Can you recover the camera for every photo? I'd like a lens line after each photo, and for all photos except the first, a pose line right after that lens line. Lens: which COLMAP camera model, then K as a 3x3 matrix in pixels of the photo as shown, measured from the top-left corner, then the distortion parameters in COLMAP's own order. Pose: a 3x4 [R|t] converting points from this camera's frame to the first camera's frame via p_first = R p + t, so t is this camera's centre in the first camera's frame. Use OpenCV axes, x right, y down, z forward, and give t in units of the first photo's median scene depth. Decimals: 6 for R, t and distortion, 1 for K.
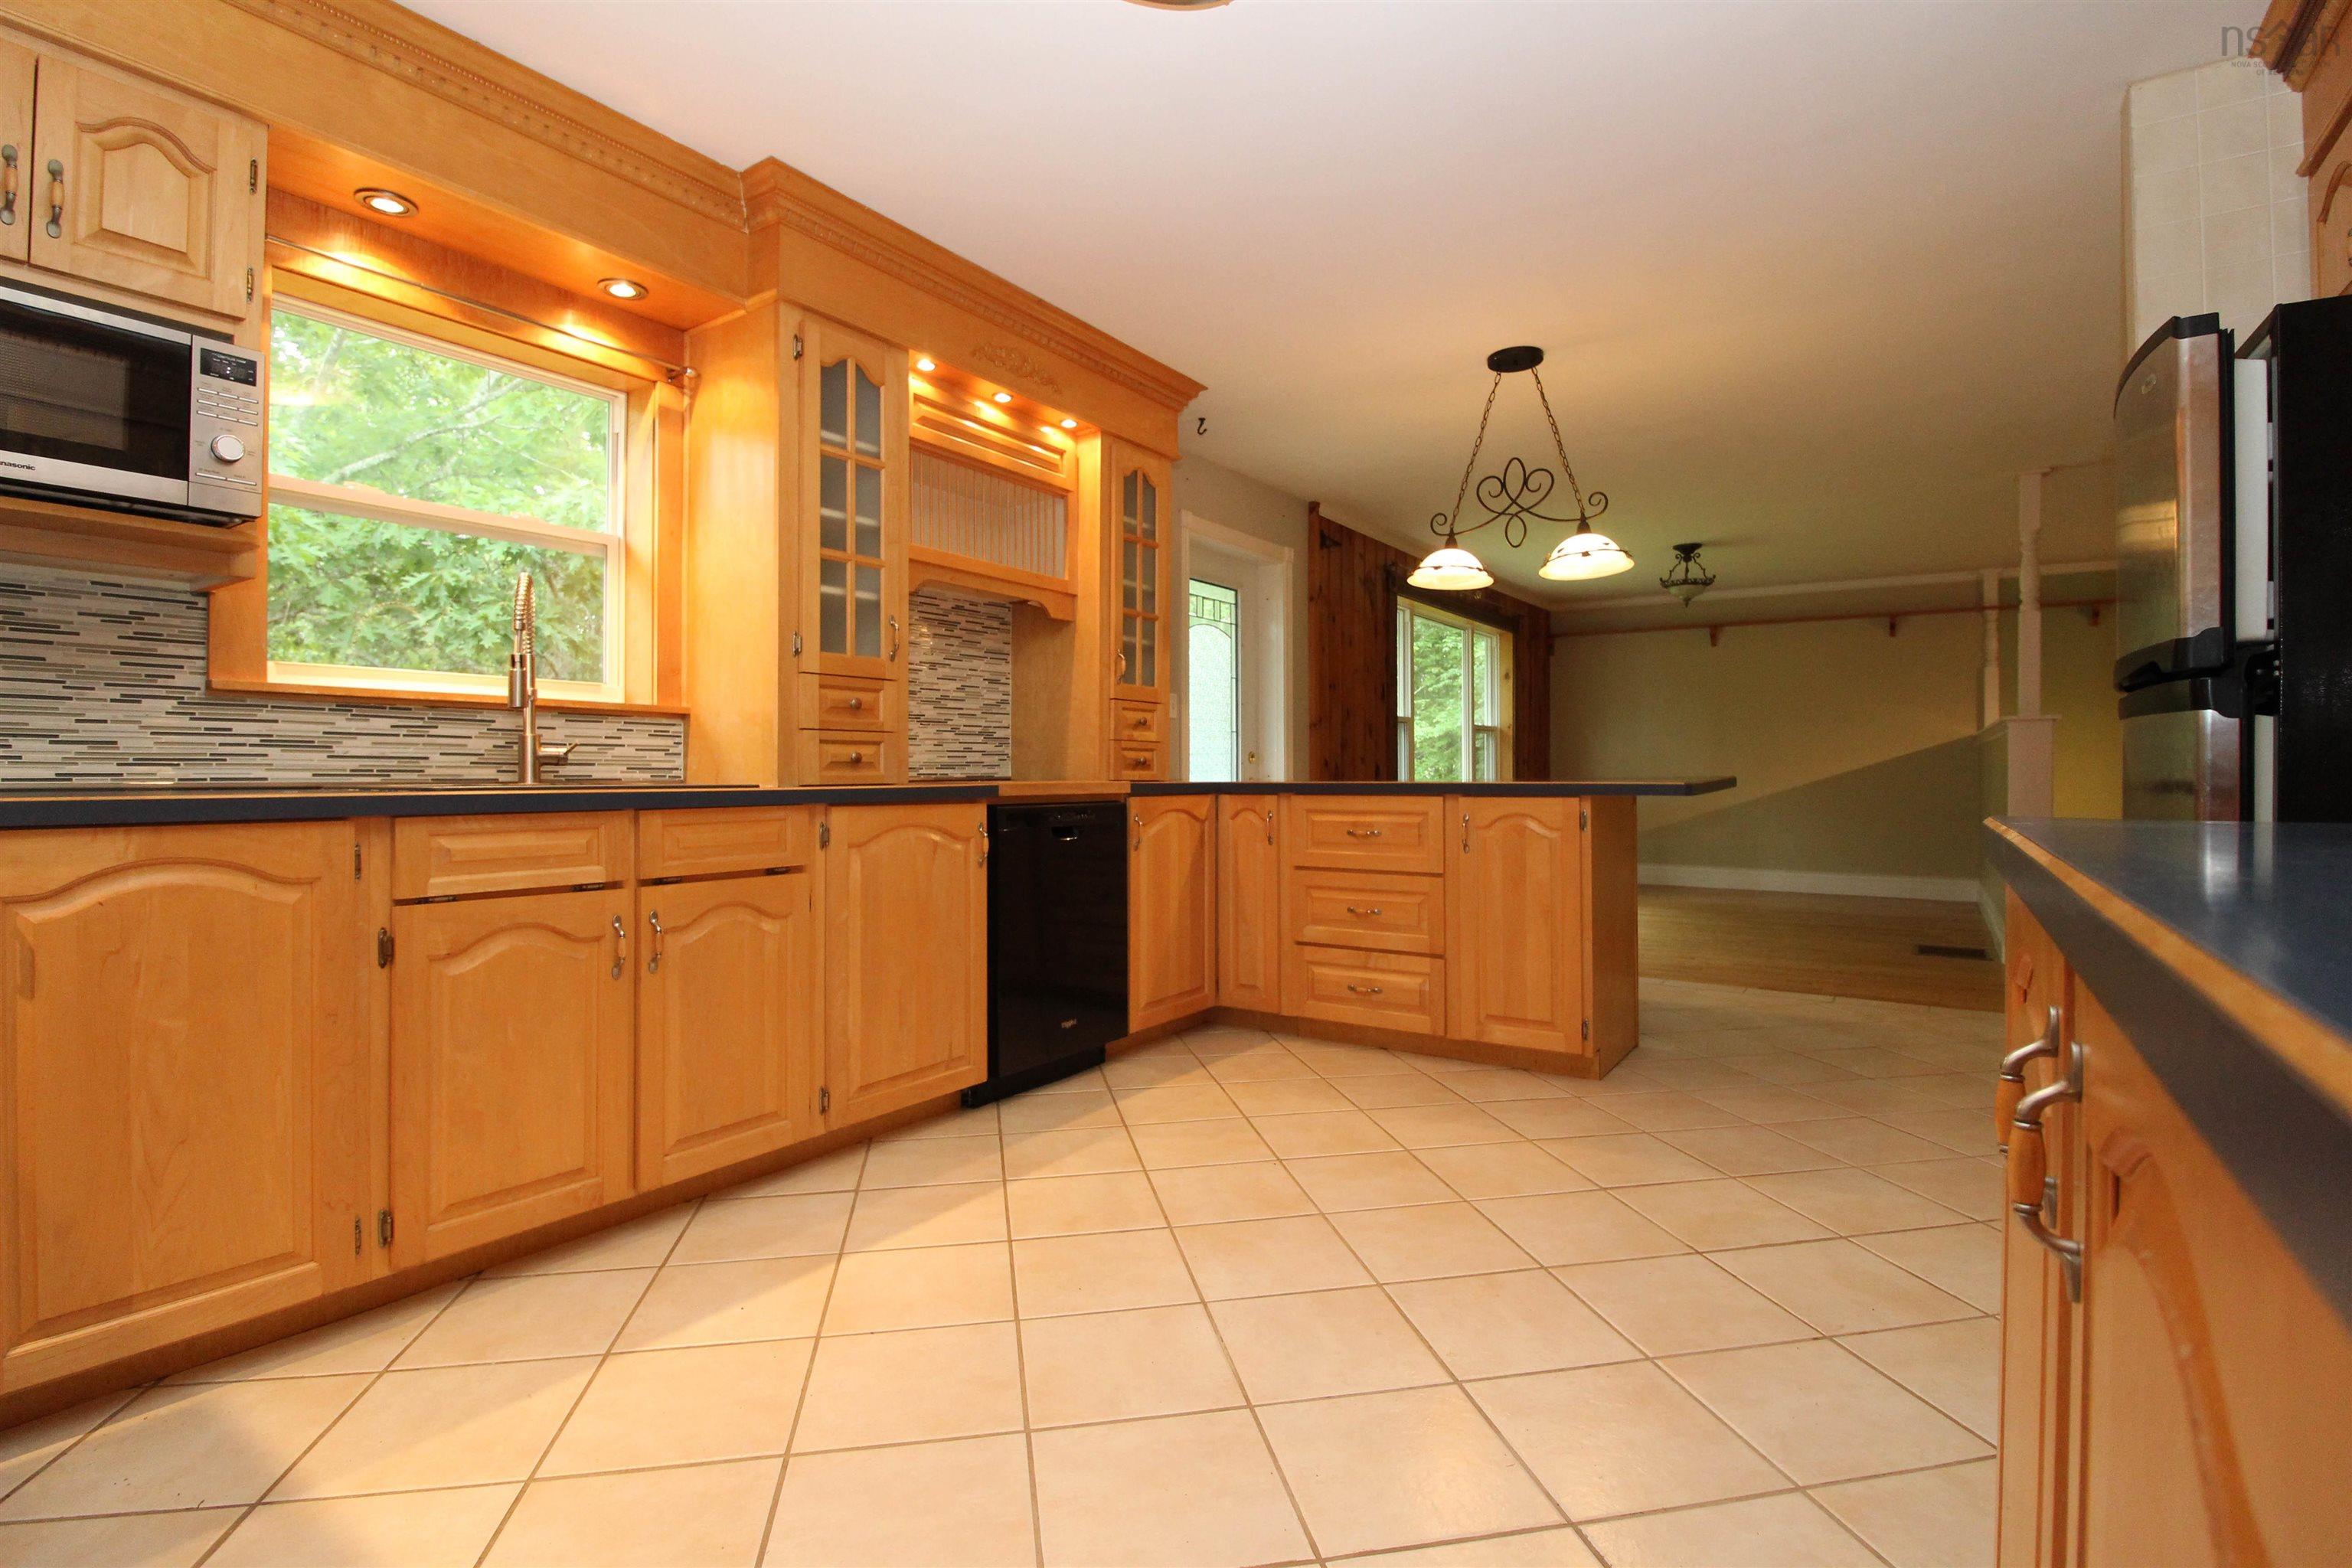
lens RADIAL K [[1158.3, 0, 1172.9], [0, 1158.3, 763.7], [0, 0, 1]] dist [0.000417, -0.000273]
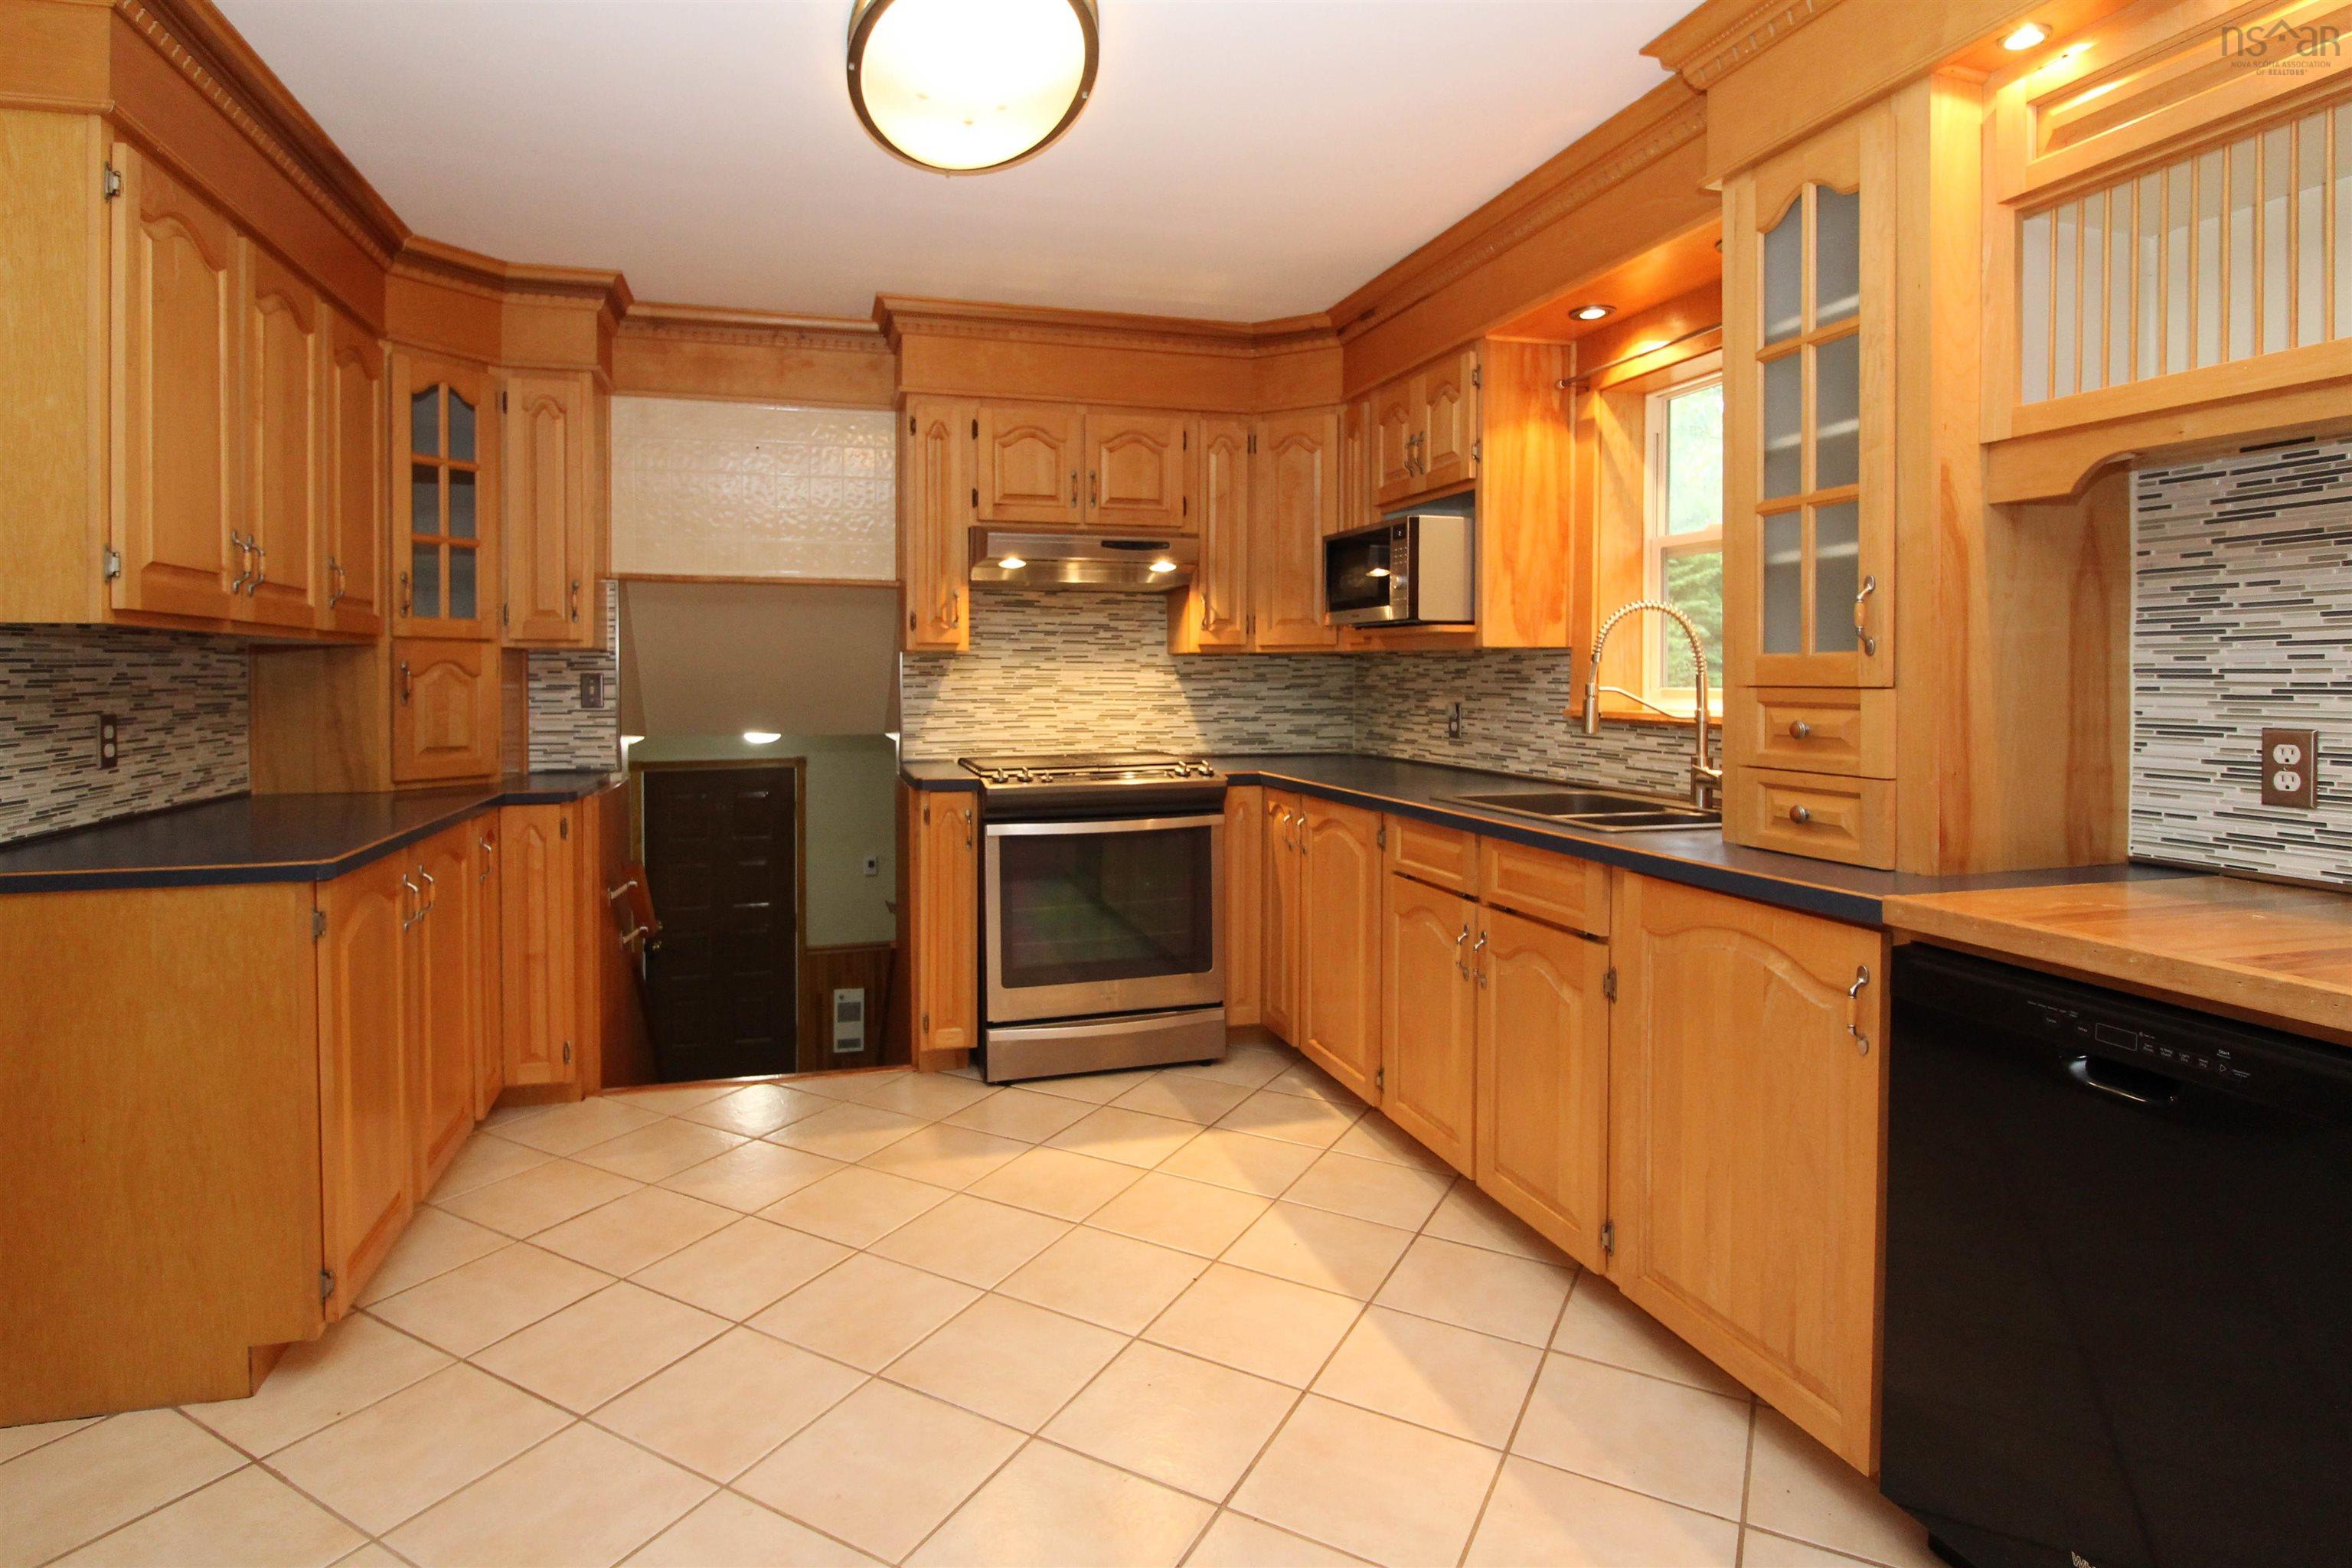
lens RADIAL K [[1213.7, 0, 1137.0], [0, 1213.7, 709.0], [0, 0, 1]] dist [-0.017310, -0.004241]
pose [[-0.654351, 0.021015, -0.755899, 0.587172], [0.006498, 0.999733, 0.022169, -0.101707], [0.756163, 0.009595, -0.654313, 1.472632]]
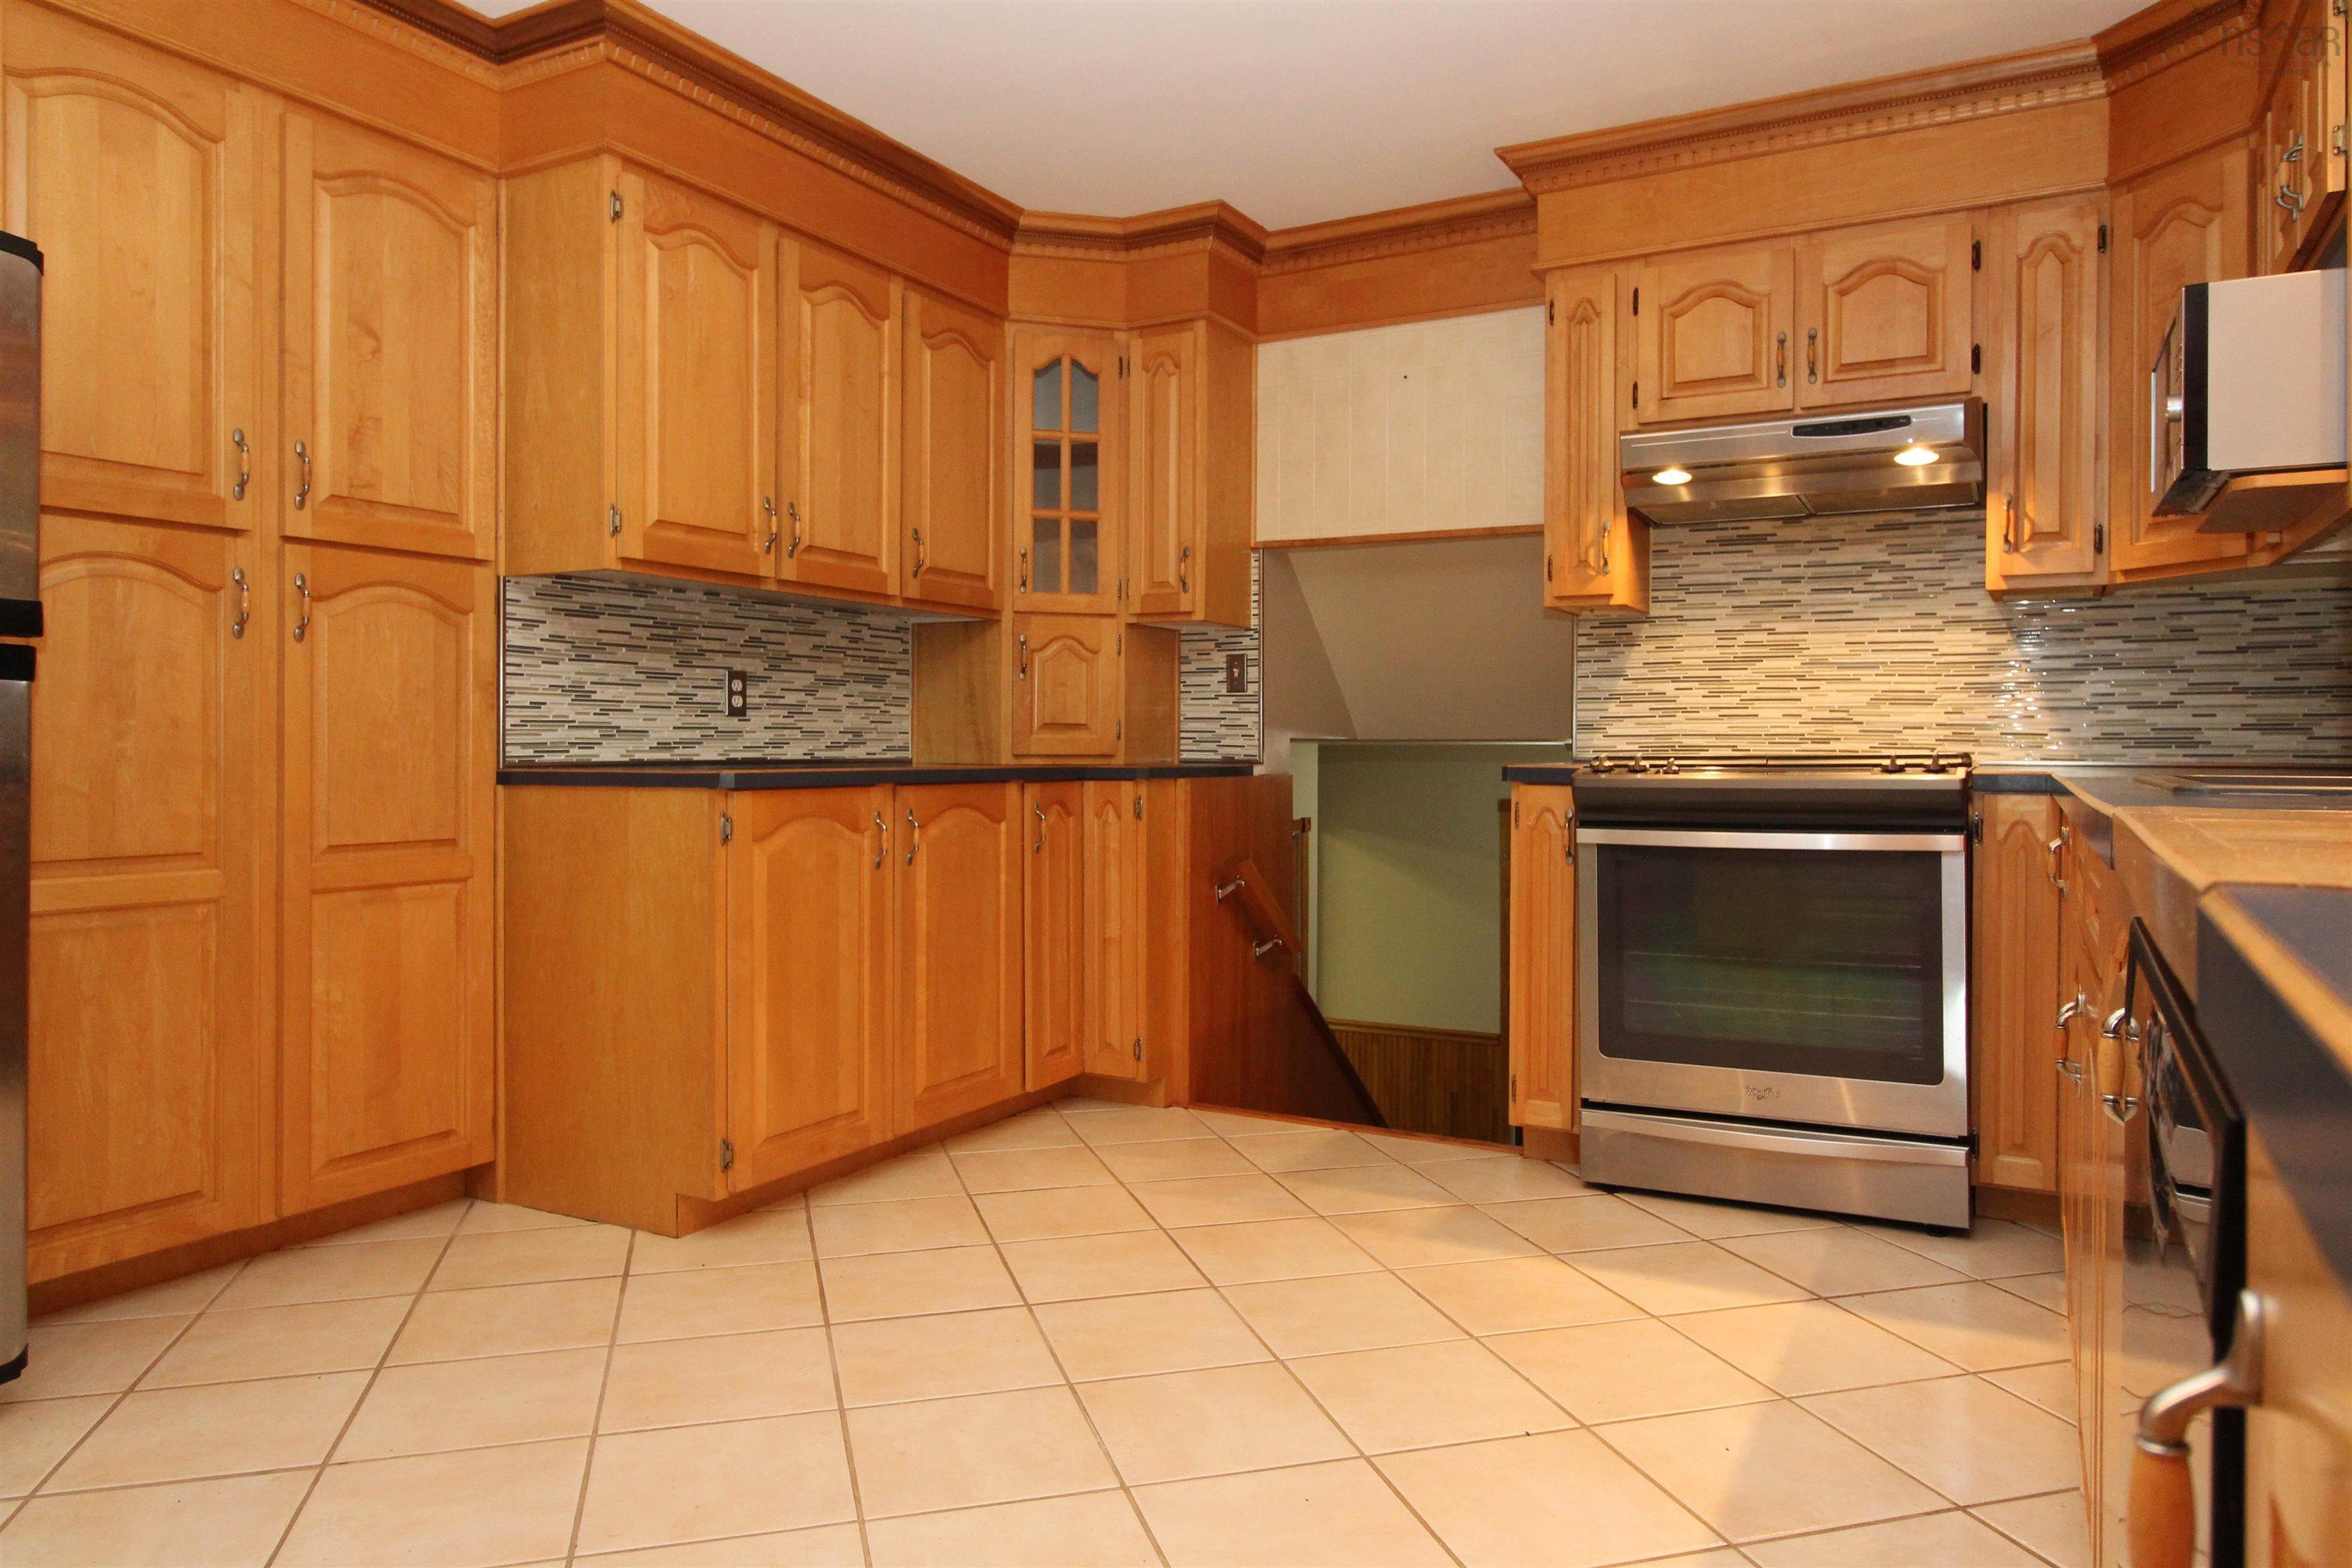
lens RADIAL K [[1551.9, 0, 1175.6], [0, 1551.9, 775.7], [0, 0, 1]] dist [0.003250, -0.002851]
pose [[-0.997325, -0.002518, -0.073047, 0.057684], [-0.003019, 0.999973, 0.006745, 0.015370], [0.073028, 0.006947, -0.997306, 1.734600]]
